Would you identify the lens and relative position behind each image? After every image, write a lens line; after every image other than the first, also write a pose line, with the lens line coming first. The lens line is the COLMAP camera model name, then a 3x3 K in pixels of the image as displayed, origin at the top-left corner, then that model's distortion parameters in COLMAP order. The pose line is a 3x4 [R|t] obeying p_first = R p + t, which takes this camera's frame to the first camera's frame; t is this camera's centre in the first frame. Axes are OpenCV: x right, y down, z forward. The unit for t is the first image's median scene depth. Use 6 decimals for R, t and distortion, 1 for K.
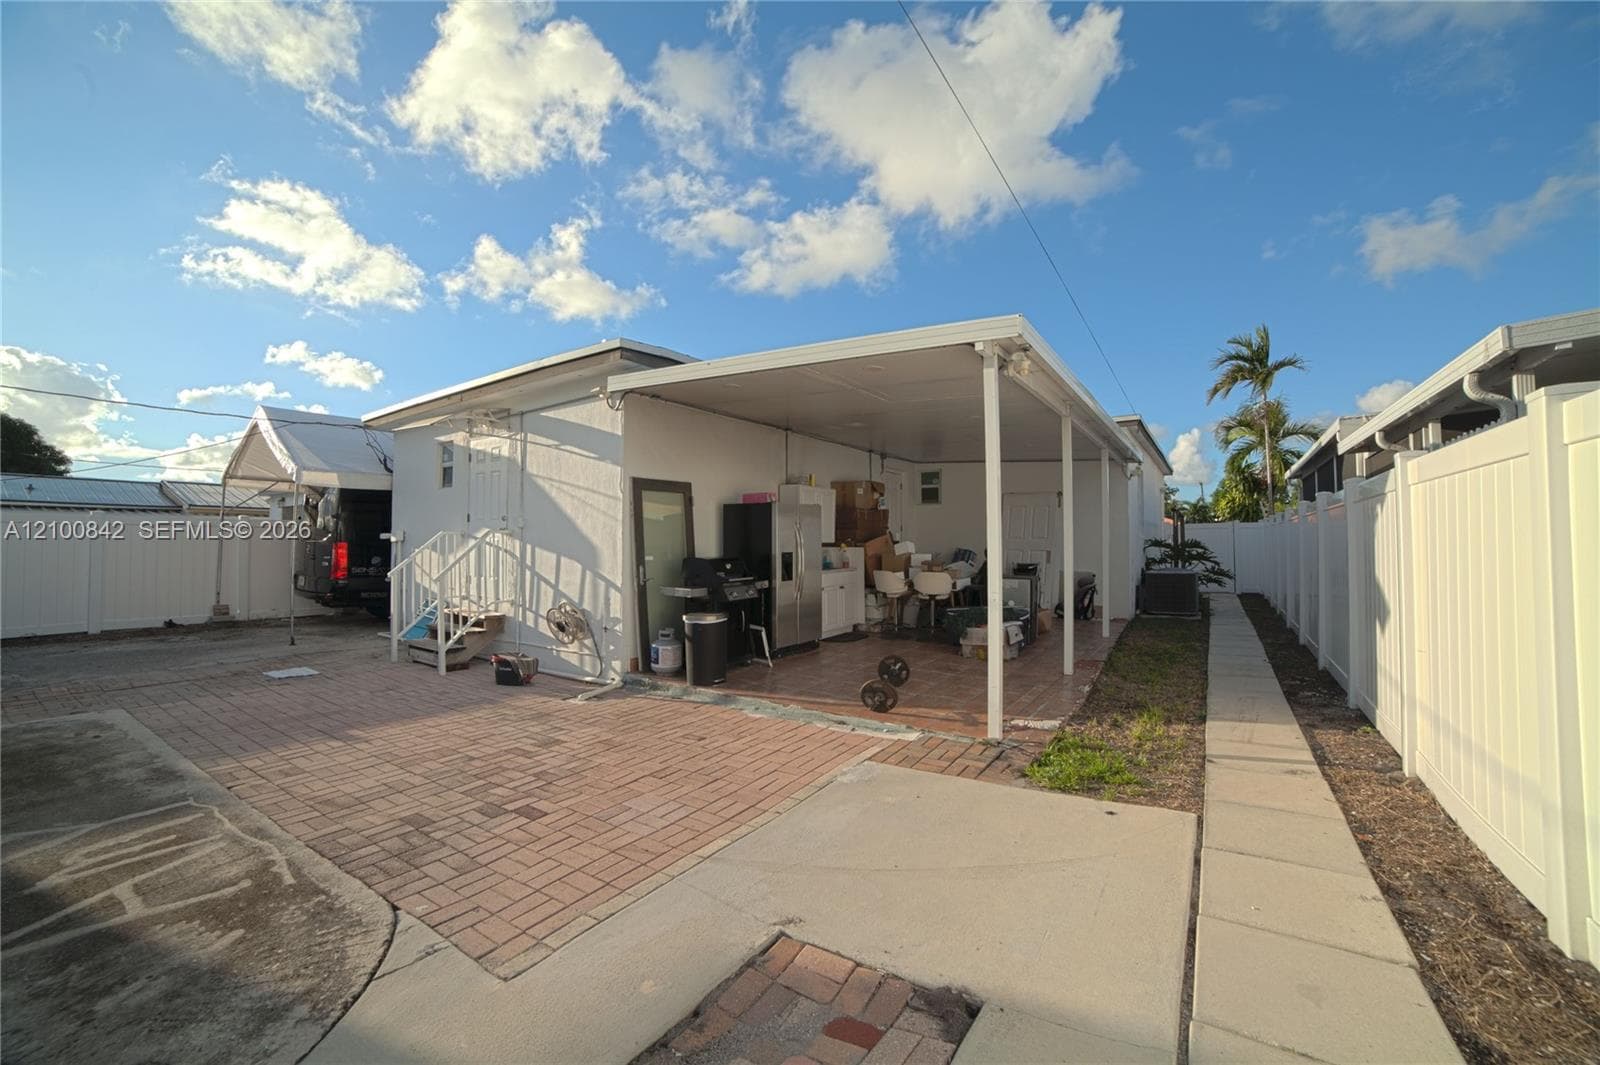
lens RADIAL K [[661.1, 0, 800.0], [0, 661.1, 532.5], [0, 0, 1]] dist [-0.081764, 0.000072]
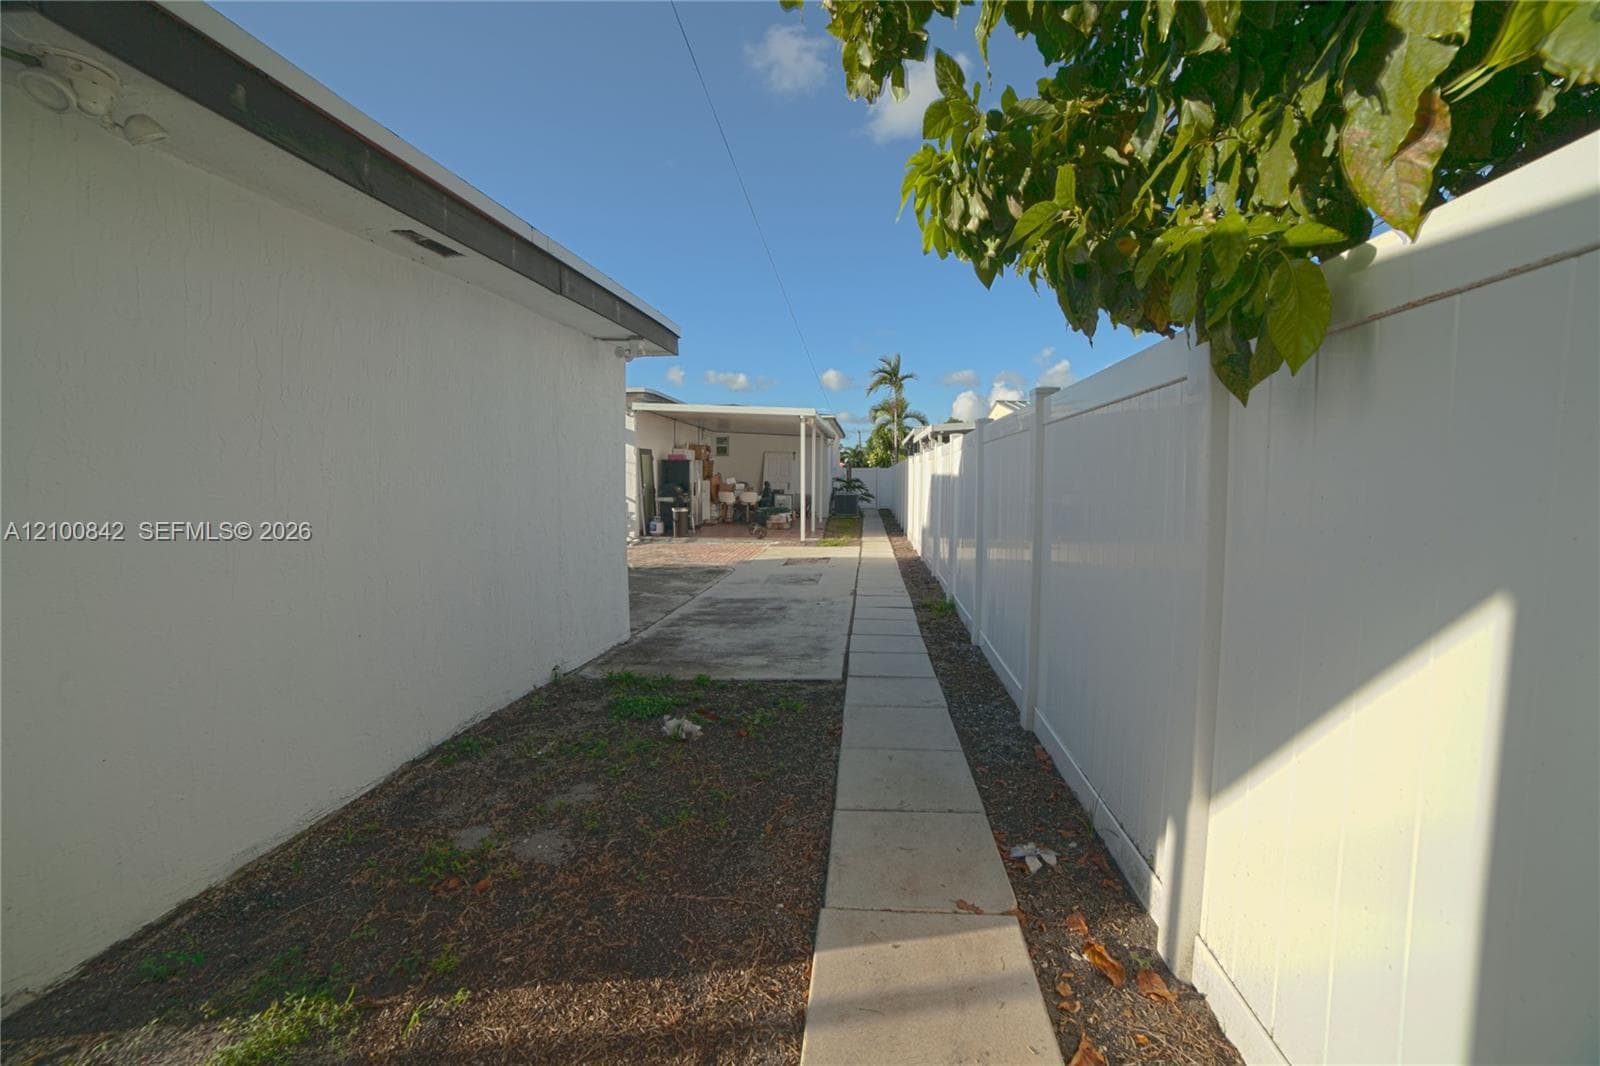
lens RADIAL K [[637.5, 0, 800.0], [0, 637.5, 533.0], [0, 0, 1]] dist [0.000027, -0.000001]
pose [[0.891462, -0.031804, 0.451978, -0.408243], [-0.014884, 0.994939, 0.099367, -0.011593], [-0.452851, -0.095310, 0.886477, -0.638370]]
